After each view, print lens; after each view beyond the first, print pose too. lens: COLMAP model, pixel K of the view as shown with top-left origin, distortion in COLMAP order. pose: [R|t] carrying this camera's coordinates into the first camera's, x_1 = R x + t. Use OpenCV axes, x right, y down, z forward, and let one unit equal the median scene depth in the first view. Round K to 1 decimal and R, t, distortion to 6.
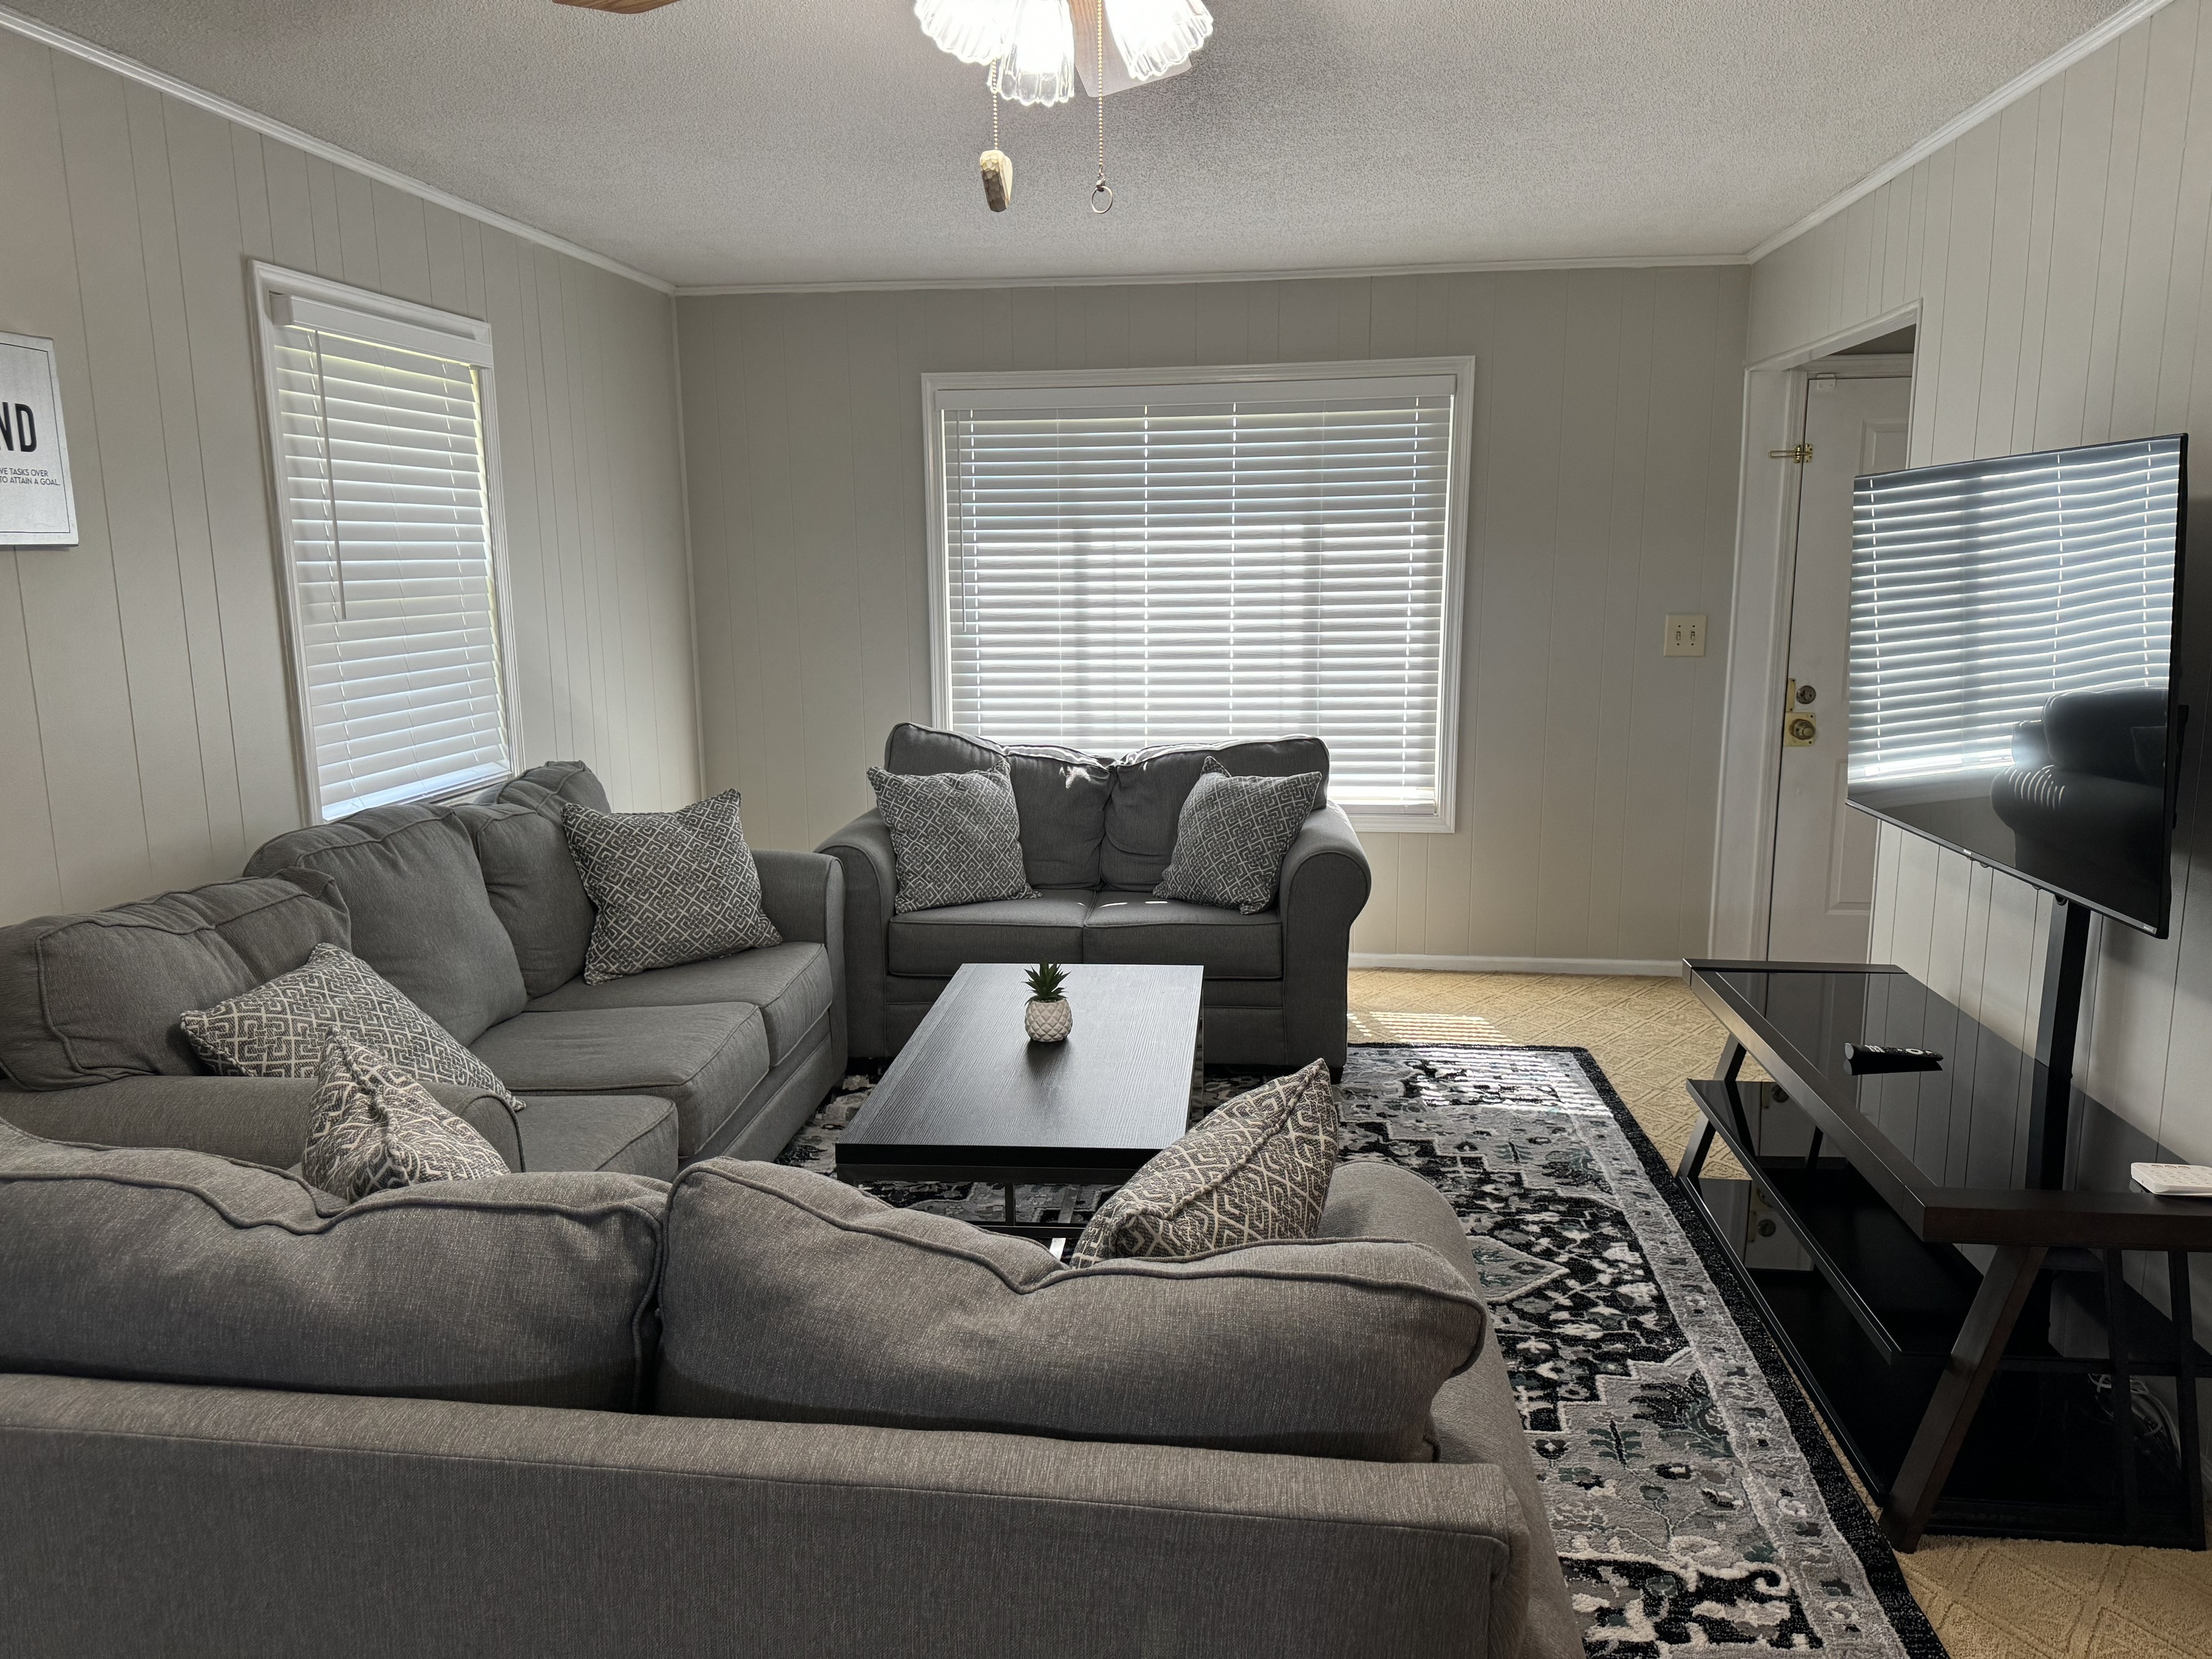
lens RADIAL K [[1555.0, 0, 1102.9], [0, 1555.0, 824.9], [0, 0, 1]] dist [0.054424, -0.004901]
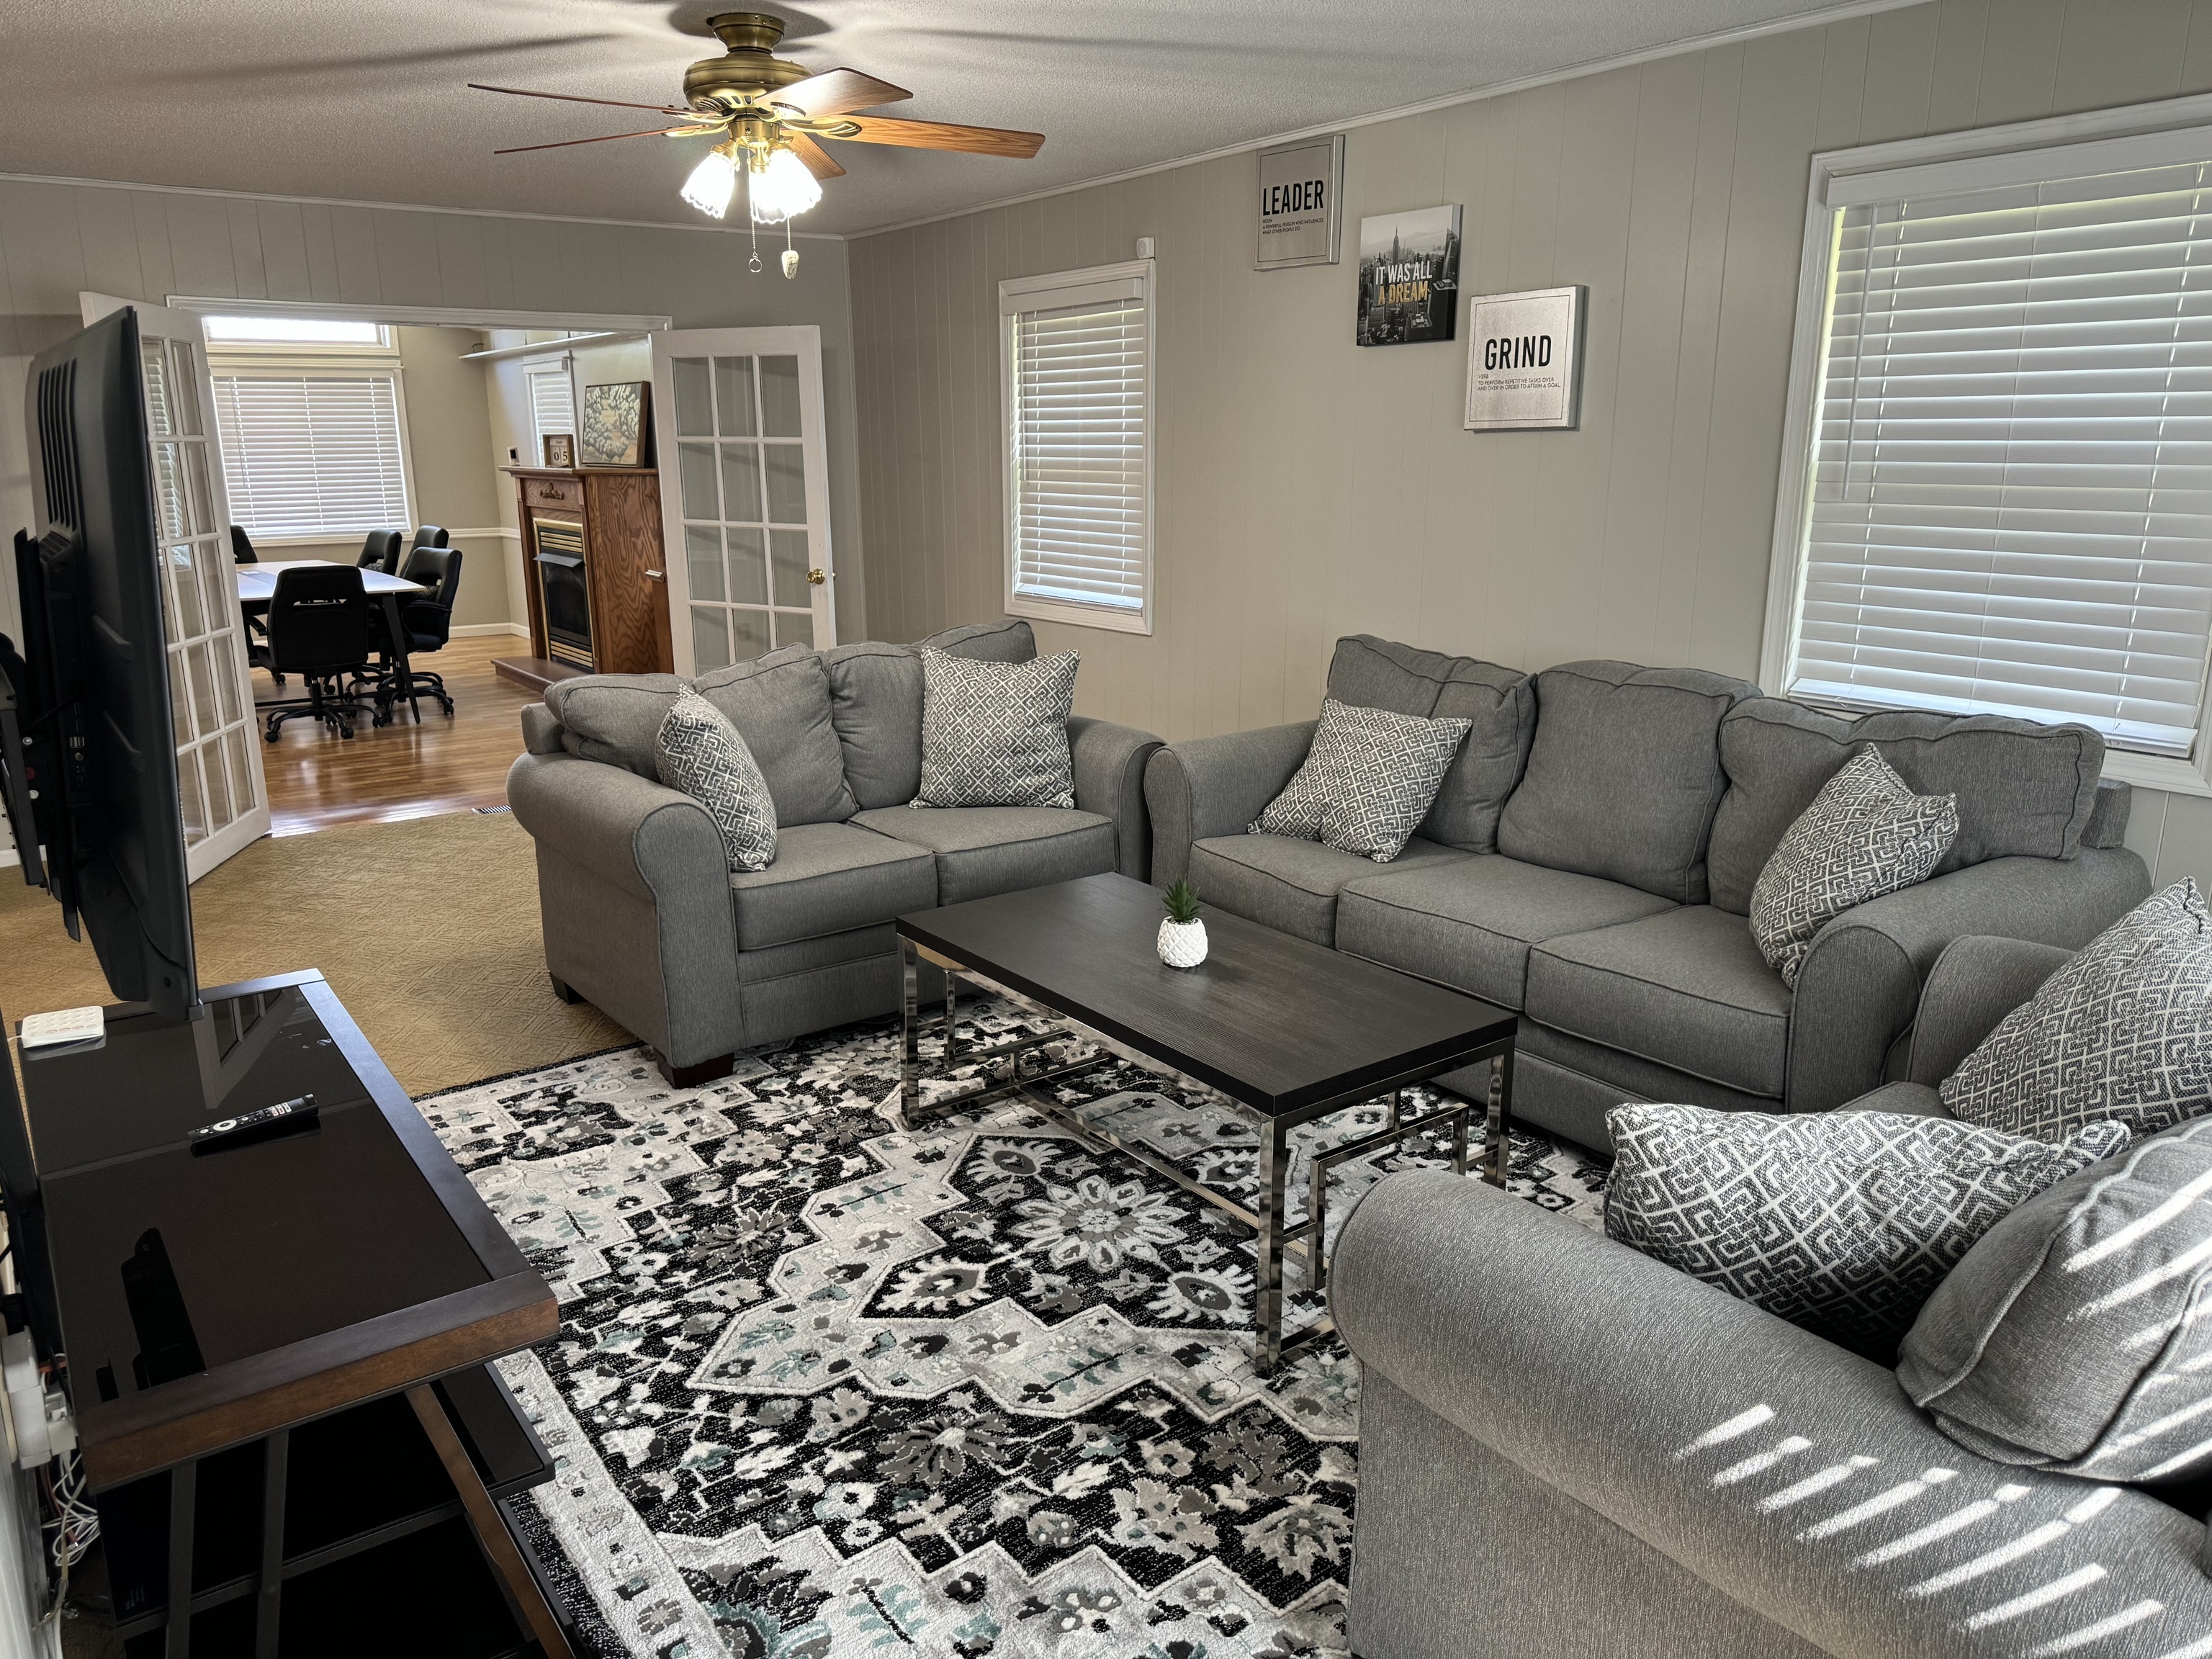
lens RADIAL K [[1555.0, 0, 1098.4], [0, 1555.0, 819.8], [0, 0, 1]] dist [0.054424, -0.004901]
pose [[-0.730840, 0.178029, -0.658923, 0.634211], [-0.119281, 0.917216, 0.380115, -0.307976], [0.672046, 0.356400, -0.649102, 1.600635]]
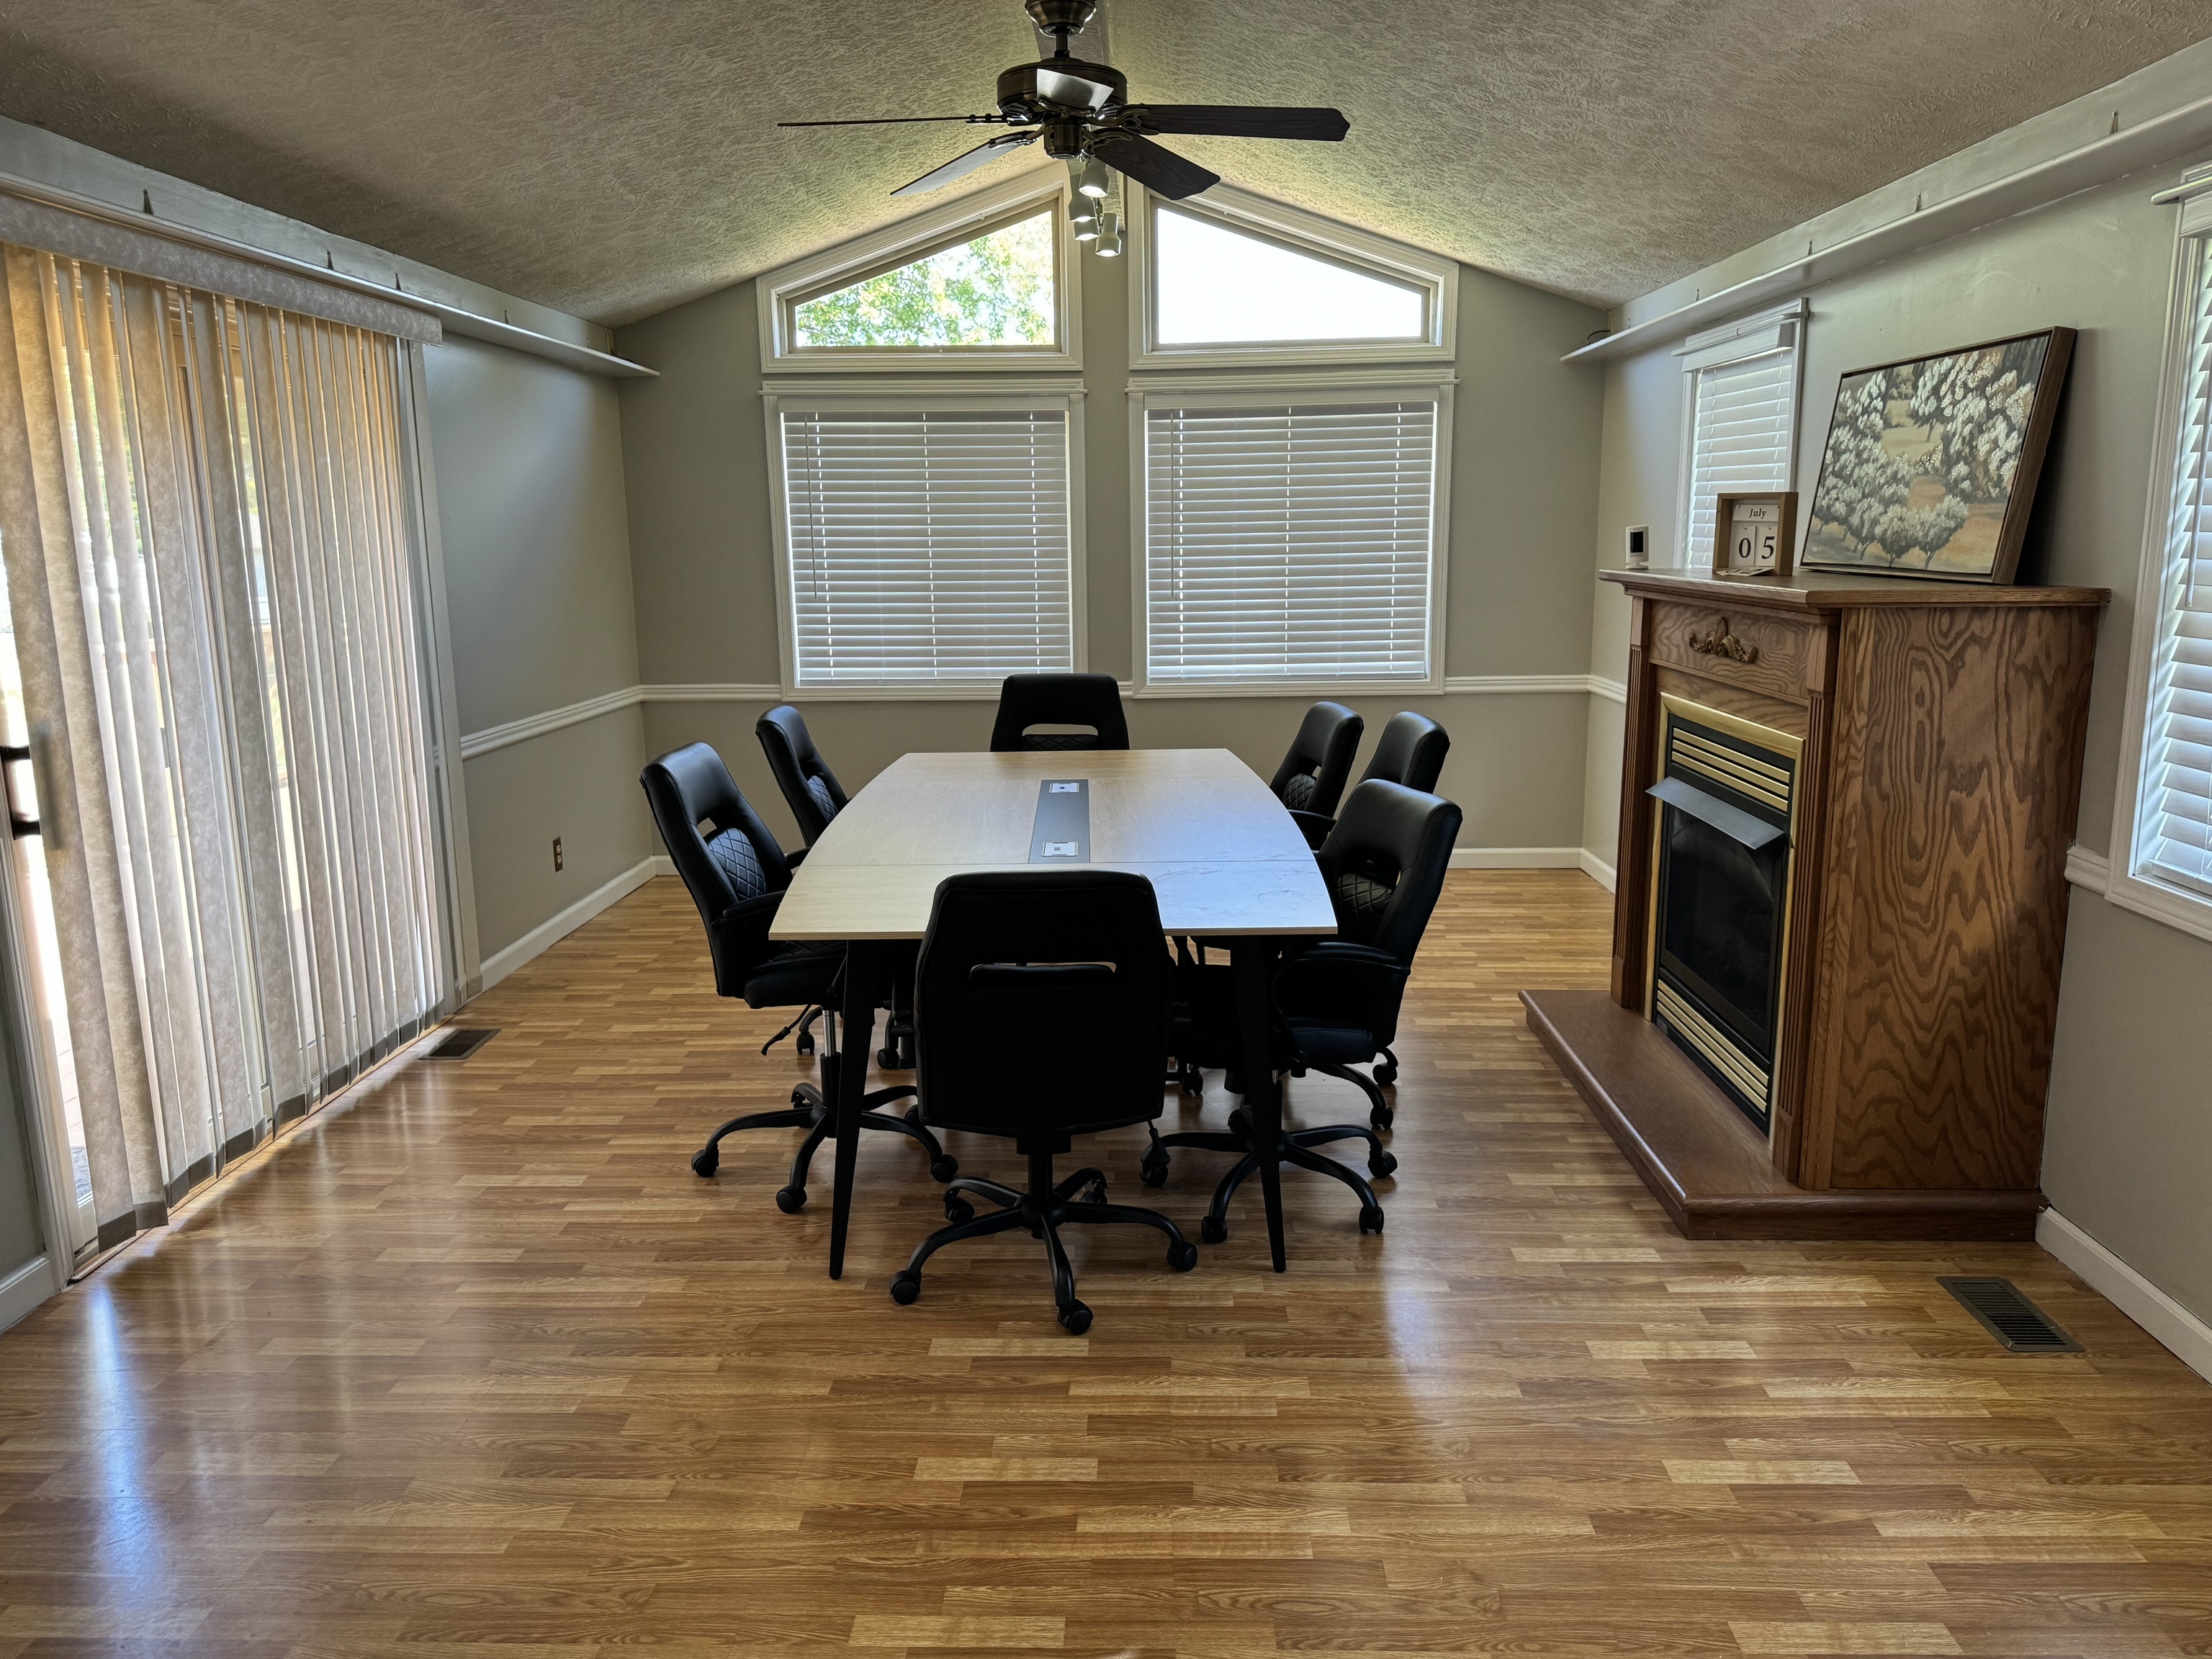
lens RADIAL K [[1600.1, 0, 1103.0], [0, 1600.1, 810.1], [0, 0, 1]] dist [0.027633, -0.022959]
pose [[-0.995528, 0.034815, -0.087812, 0.223538], [0.000077, 0.929903, 0.367806, -0.107967], [0.094462, 0.366154, -0.925747, 0.644034]]
